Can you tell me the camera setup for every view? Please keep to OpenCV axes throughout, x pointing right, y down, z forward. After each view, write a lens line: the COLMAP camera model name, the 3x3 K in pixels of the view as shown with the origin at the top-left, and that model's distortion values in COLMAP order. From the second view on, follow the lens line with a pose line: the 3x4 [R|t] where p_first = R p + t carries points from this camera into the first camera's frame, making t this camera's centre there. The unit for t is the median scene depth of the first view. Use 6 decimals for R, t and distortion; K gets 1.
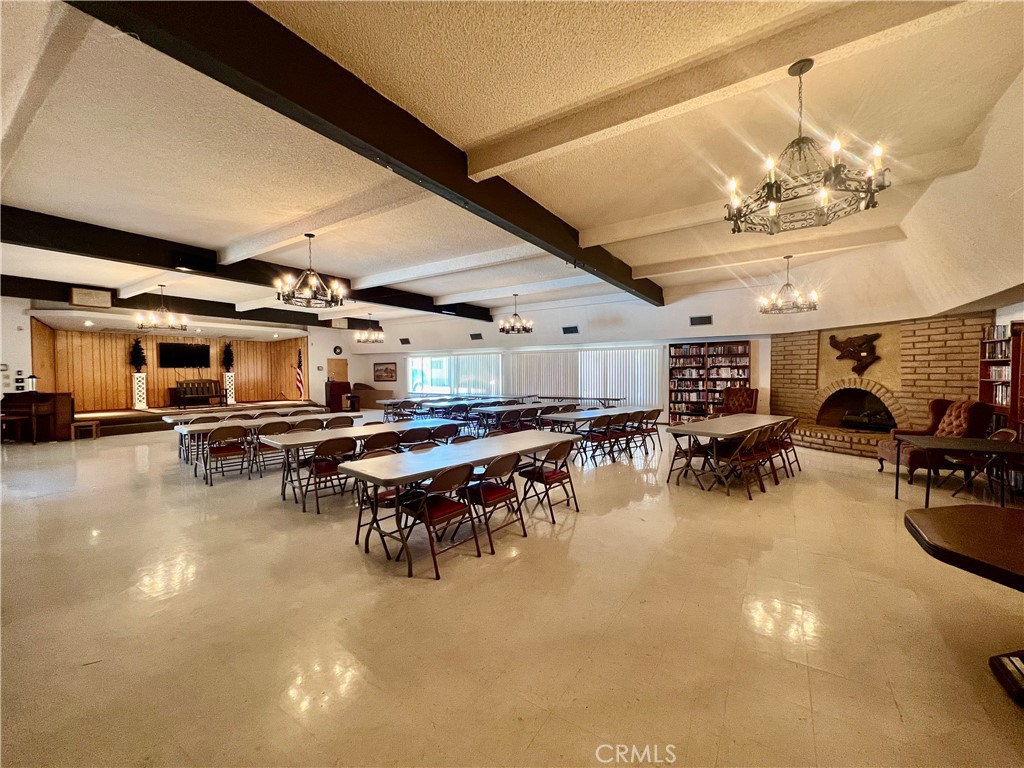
lens RADIAL K [[411.5, 0, 514.3], [0, 411.5, 384.7], [0, 0, 1]] dist [0.003350, 0.000028]
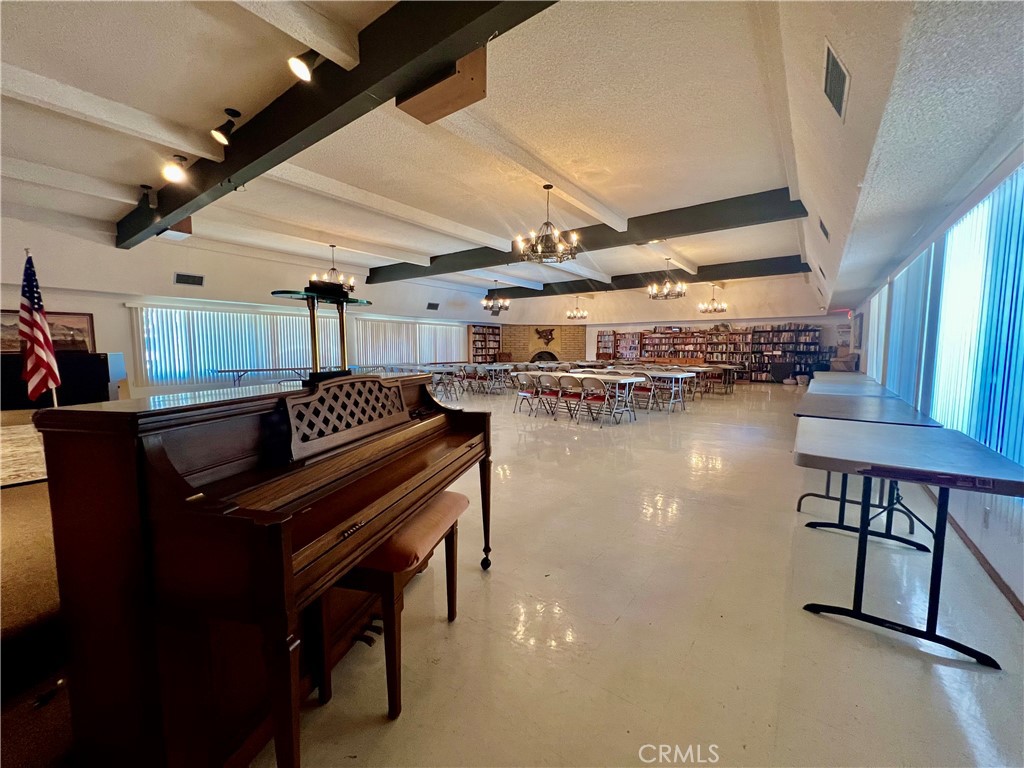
lens RADIAL K [[411.5, 0, 511.1], [0, 411.5, 382.8], [0, 0, 1]] dist [0.003350, 0.000028]
pose [[0.040088, -0.089962, 0.995138, -1.300435], [0.016007, 0.995869, 0.089383, -0.022120], [-0.999068, 0.012345, 0.041363, 0.929859]]
